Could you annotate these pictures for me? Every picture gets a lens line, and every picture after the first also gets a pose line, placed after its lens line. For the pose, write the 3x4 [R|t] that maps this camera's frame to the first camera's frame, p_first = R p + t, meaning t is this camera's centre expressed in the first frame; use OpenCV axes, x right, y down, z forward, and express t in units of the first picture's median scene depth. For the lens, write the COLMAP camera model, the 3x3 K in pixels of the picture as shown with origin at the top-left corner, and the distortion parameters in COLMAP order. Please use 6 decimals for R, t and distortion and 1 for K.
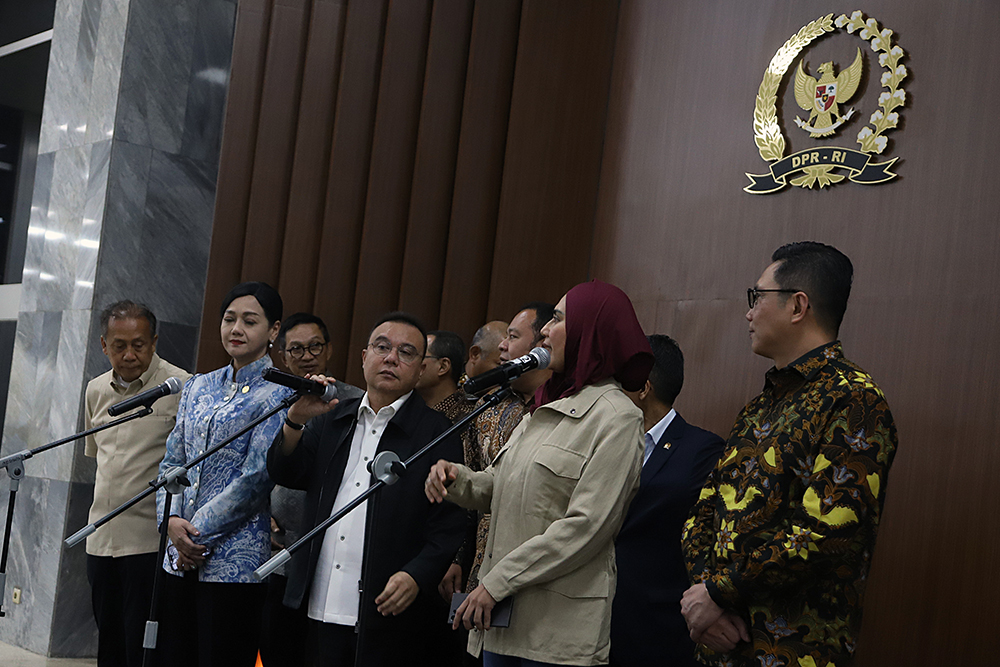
lens RADIAL K [[1555.3, 0, 387.3], [0, 1555.3, 381.7], [0, 0, 1]] dist [-0.007481, 0.076157]
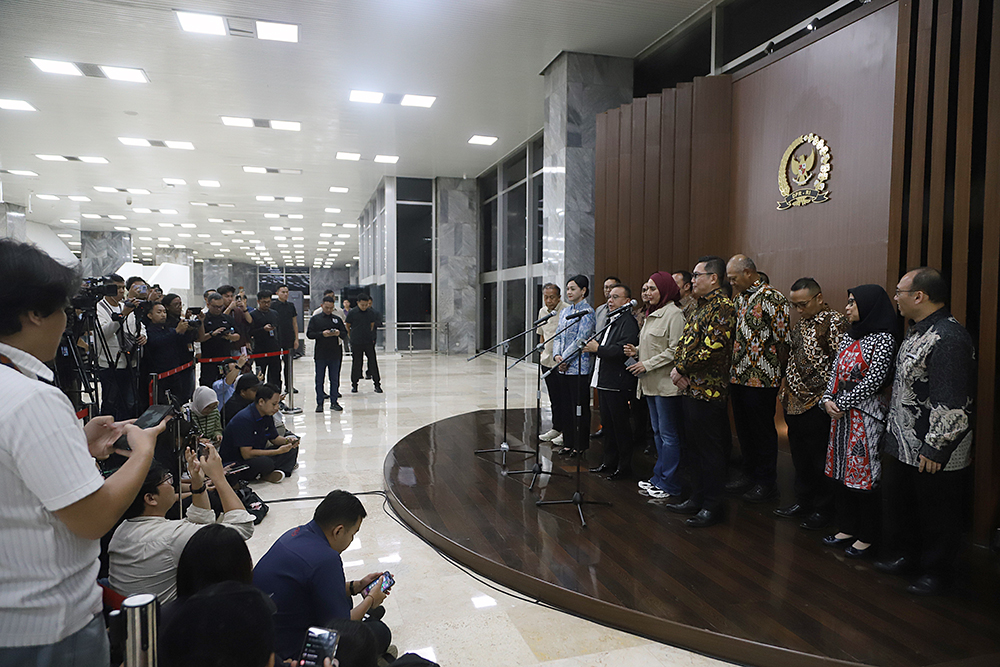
lens RADIAL K [[663.8, 0, 500.0], [0, 663.8, 333.5], [0, 0, 1]] dist [-0.005732, -0.000824]
pose [[0.925519, -0.086844, -0.368609, 0.200522], [0.114983, 0.991842, 0.055027, -0.032650], [0.360823, -0.093312, 0.927954, -0.211800]]
